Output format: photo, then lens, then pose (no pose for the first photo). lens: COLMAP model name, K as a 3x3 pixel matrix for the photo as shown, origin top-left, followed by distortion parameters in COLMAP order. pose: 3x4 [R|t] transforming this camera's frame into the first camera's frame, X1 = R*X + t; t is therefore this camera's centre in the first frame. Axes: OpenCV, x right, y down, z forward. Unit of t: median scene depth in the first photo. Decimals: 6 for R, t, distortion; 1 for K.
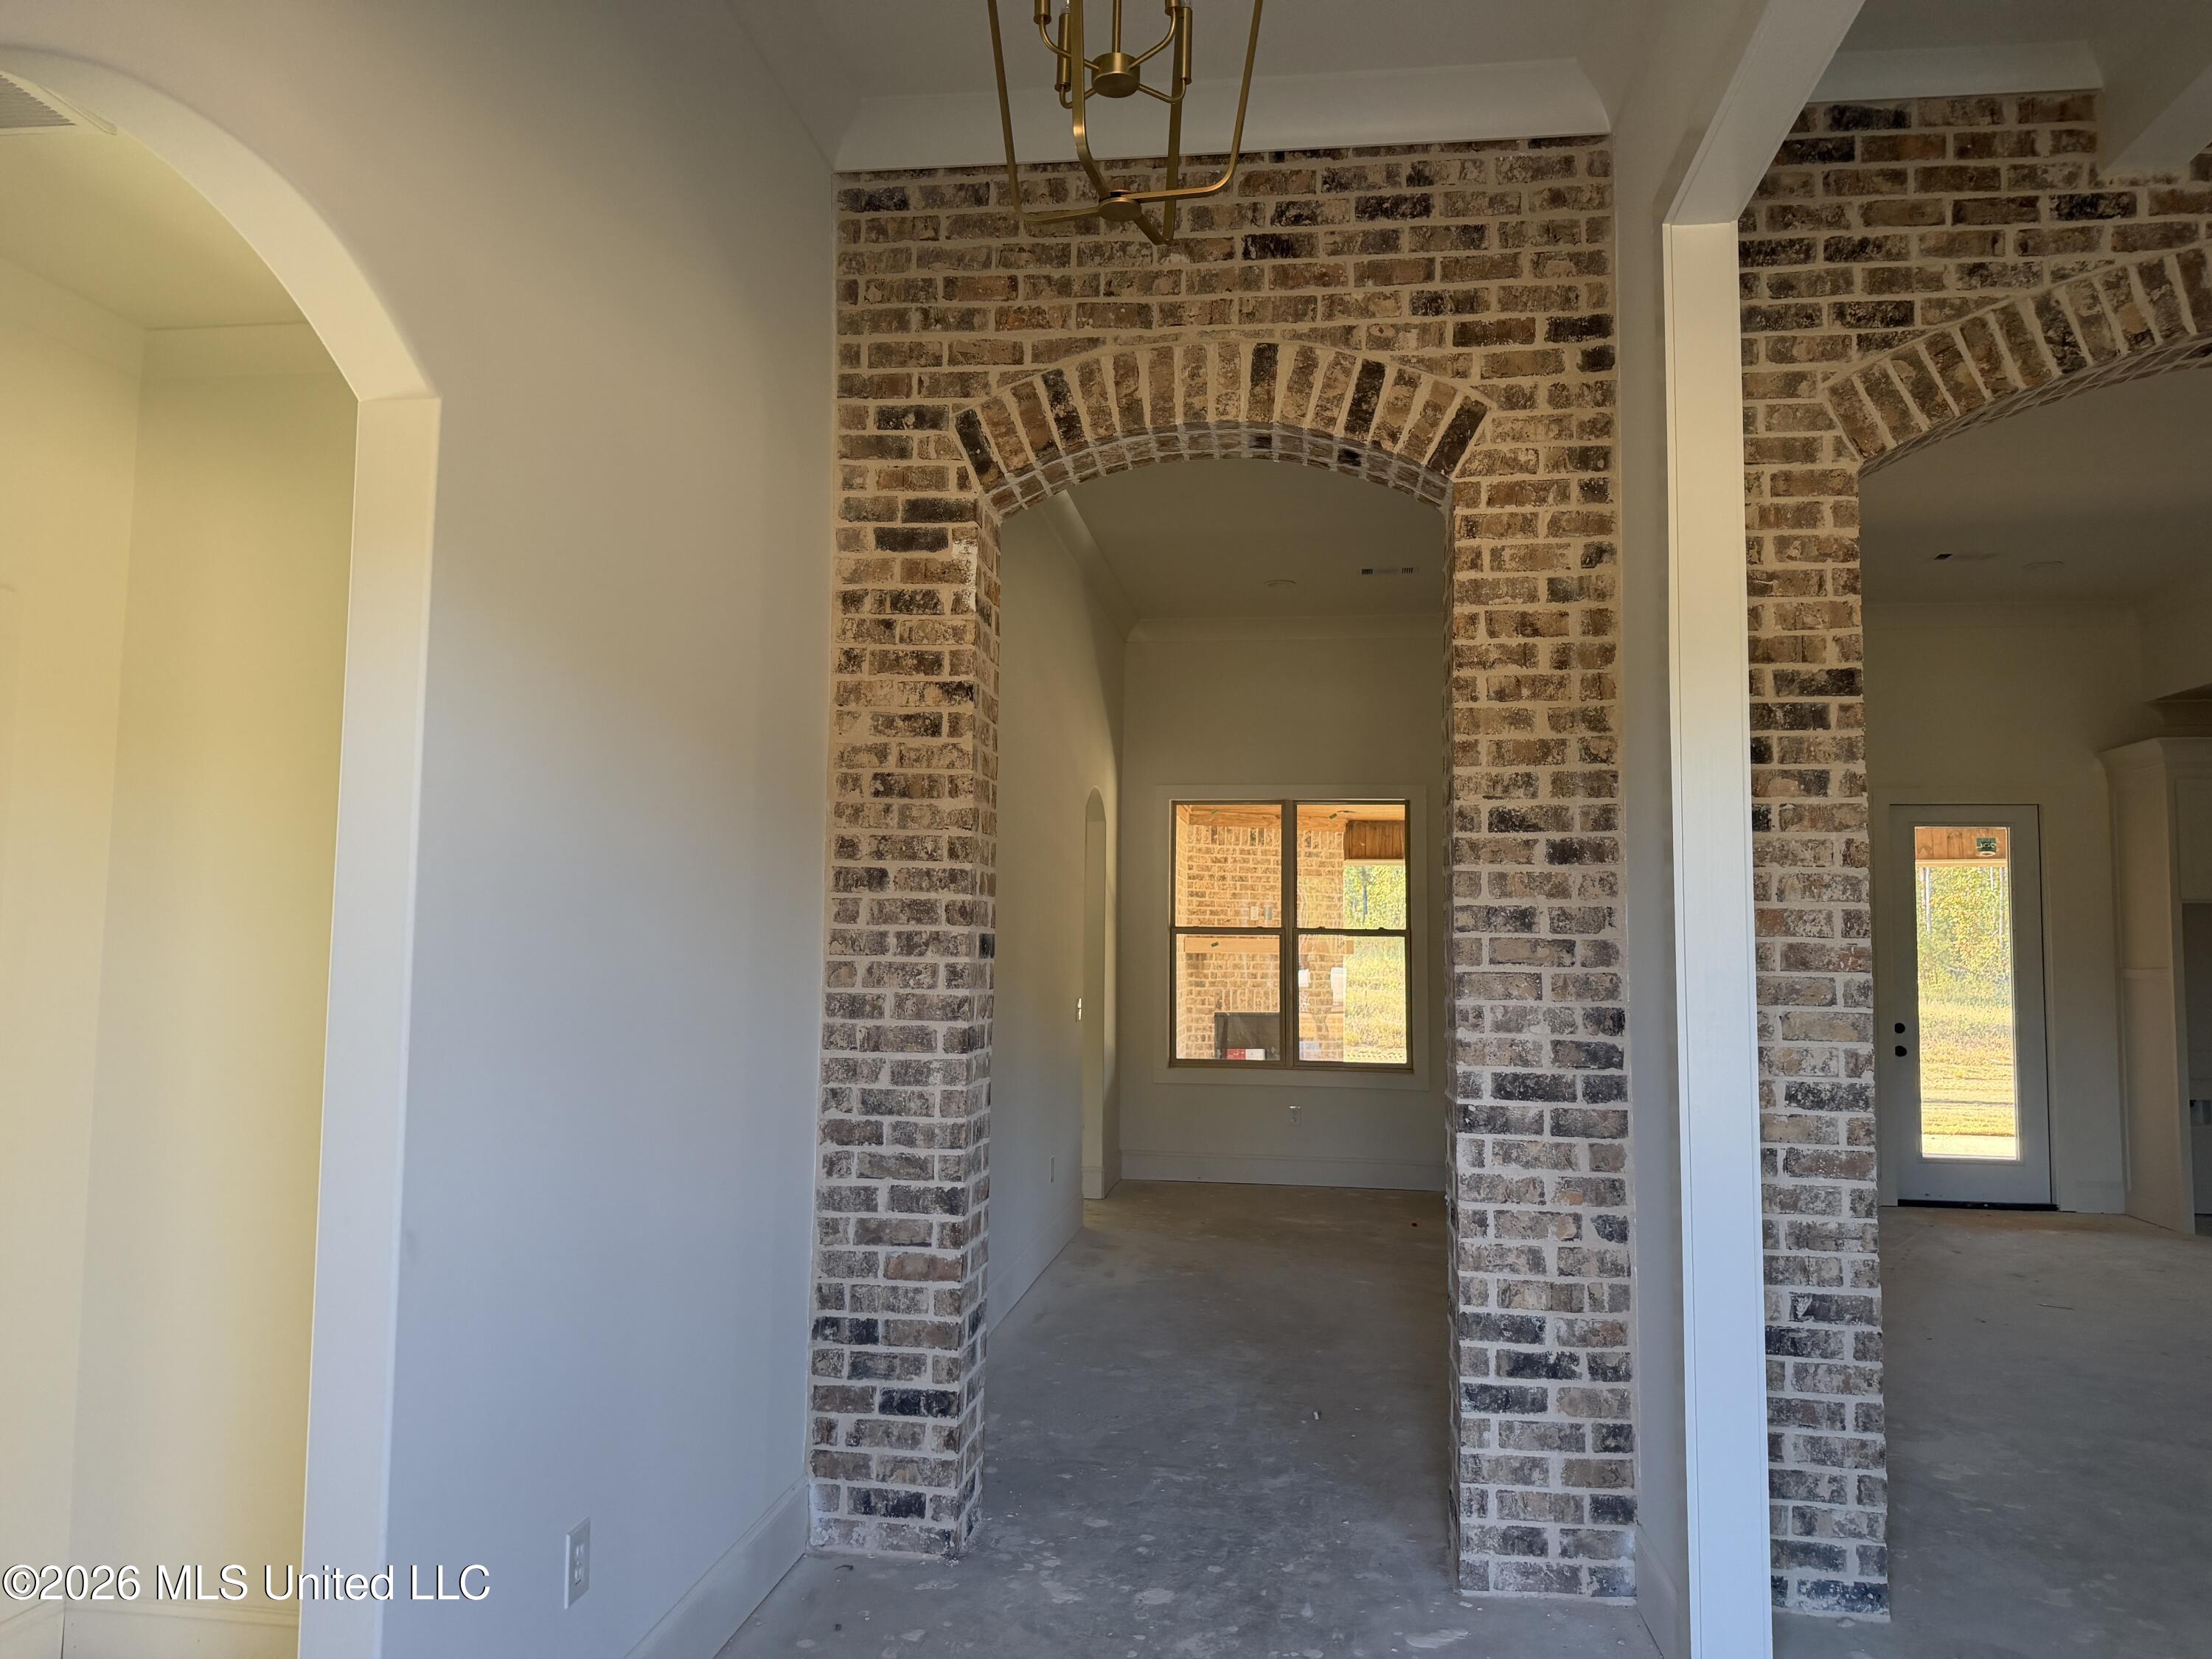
lens RADIAL K [[1567.9, 0, 1116.8], [0, 1567.9, 831.3], [0, 0, 1]] dist [0.058720, -0.070533]
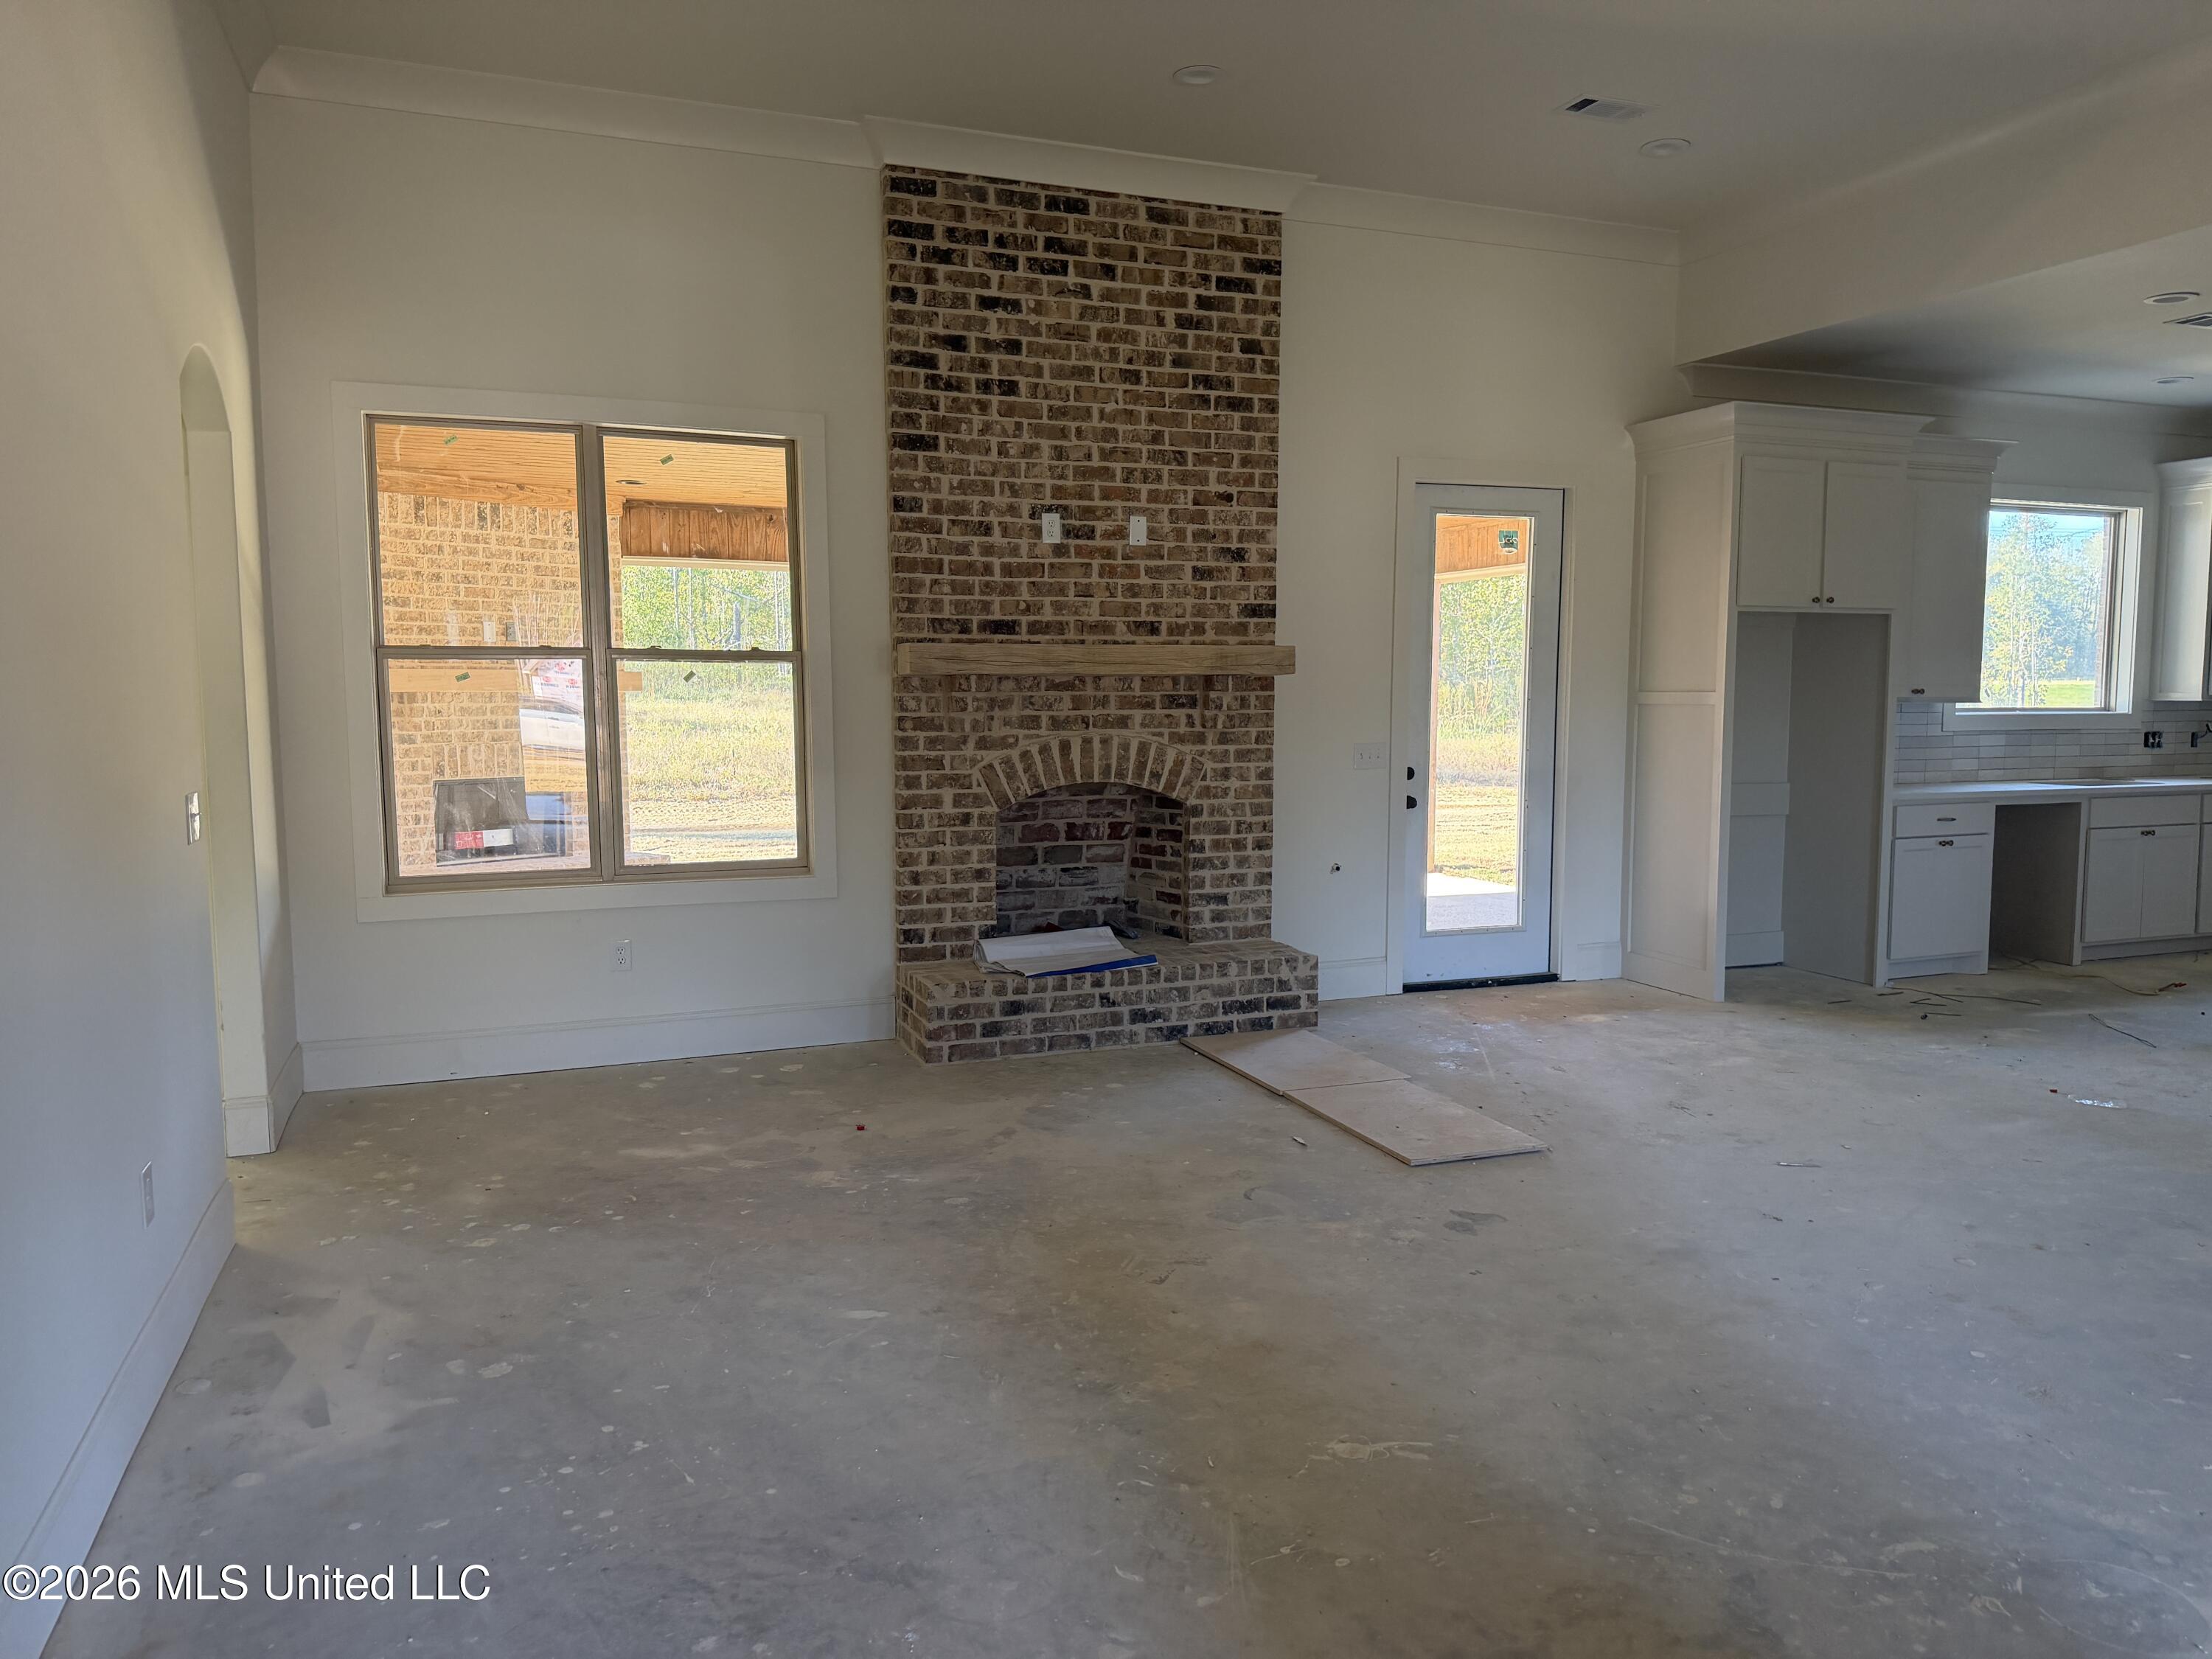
lens RADIAL K [[1567.9, 0, 1116.8], [0, 1567.9, 831.3], [0, 0, 1]] dist [0.058720, -0.070533]
pose [[0.876558, -0.058277, 0.477755, -0.007917], [-0.023251, 0.986356, 0.162977, 0.028455], [-0.480734, -0.153967, 0.863243, 0.387679]]
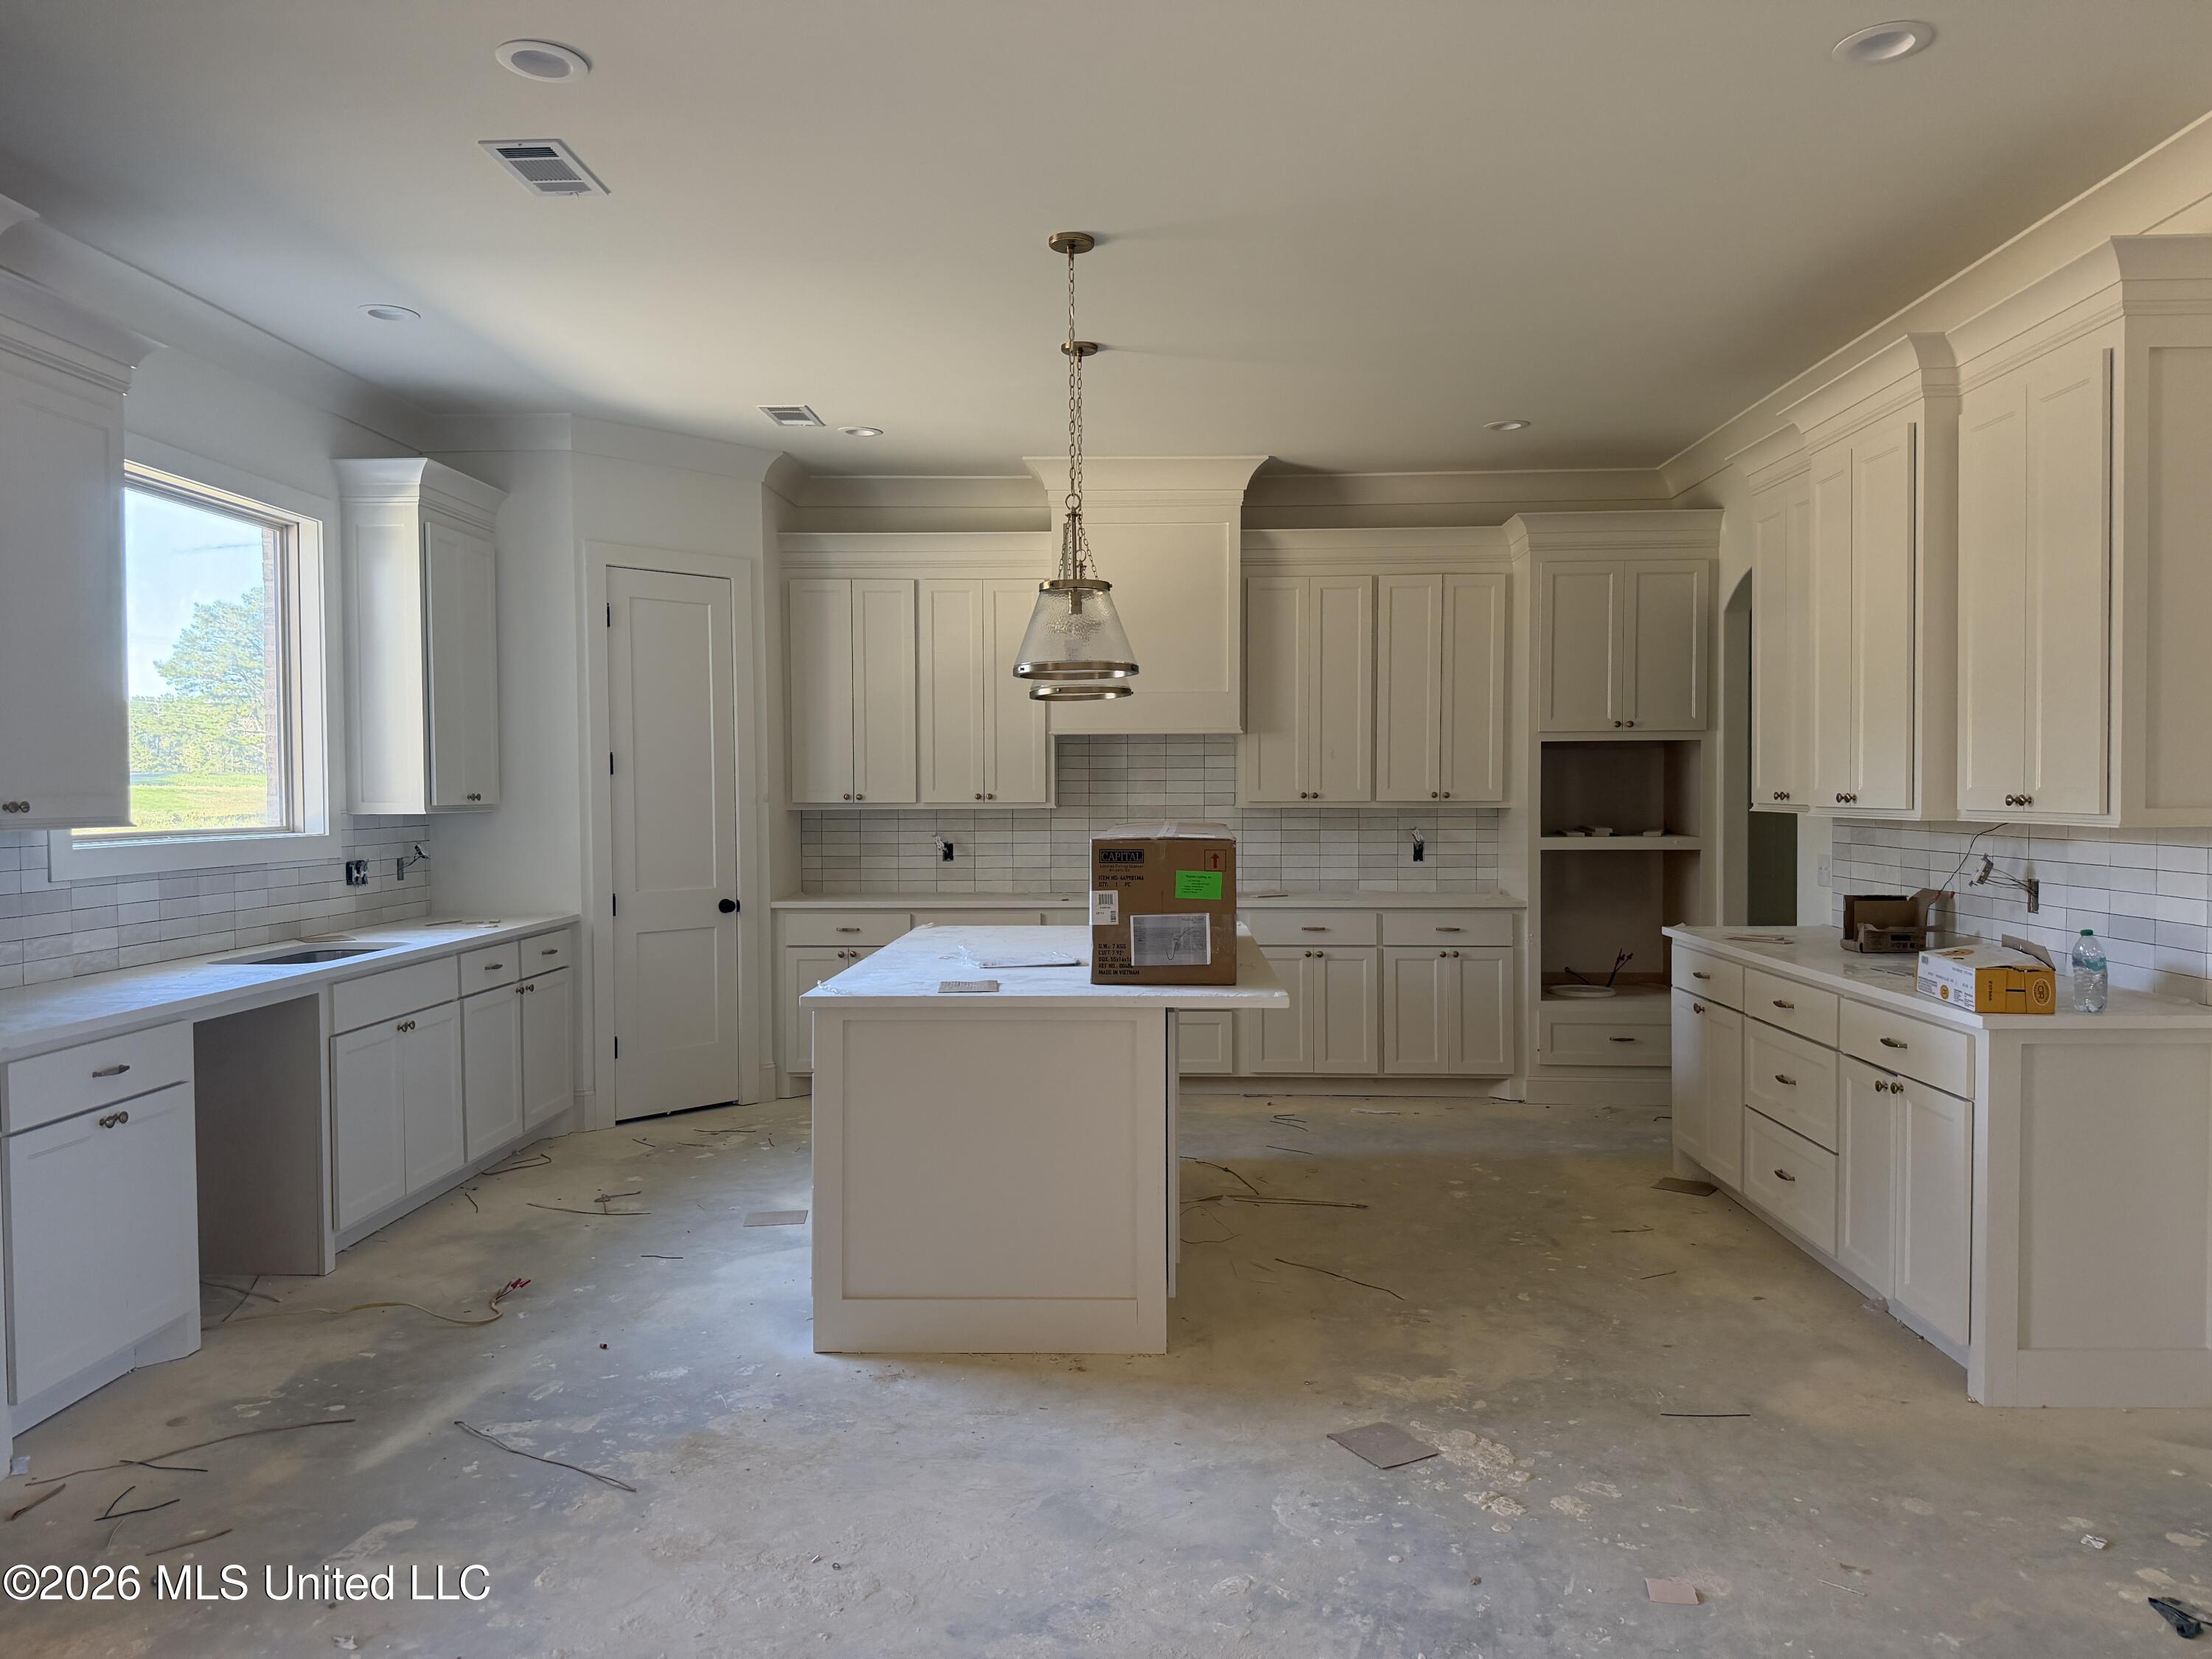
lens RADIAL K [[1567.9, 0, 1116.8], [0, 1567.9, 831.3], [0, 0, 1]] dist [0.058720, -0.070533]
pose [[-0.082991, -0.042333, 0.995651, 0.338828], [-0.070834, 0.996821, 0.036479, 0.053559], [-0.994030, -0.067499, -0.085726, 0.671256]]
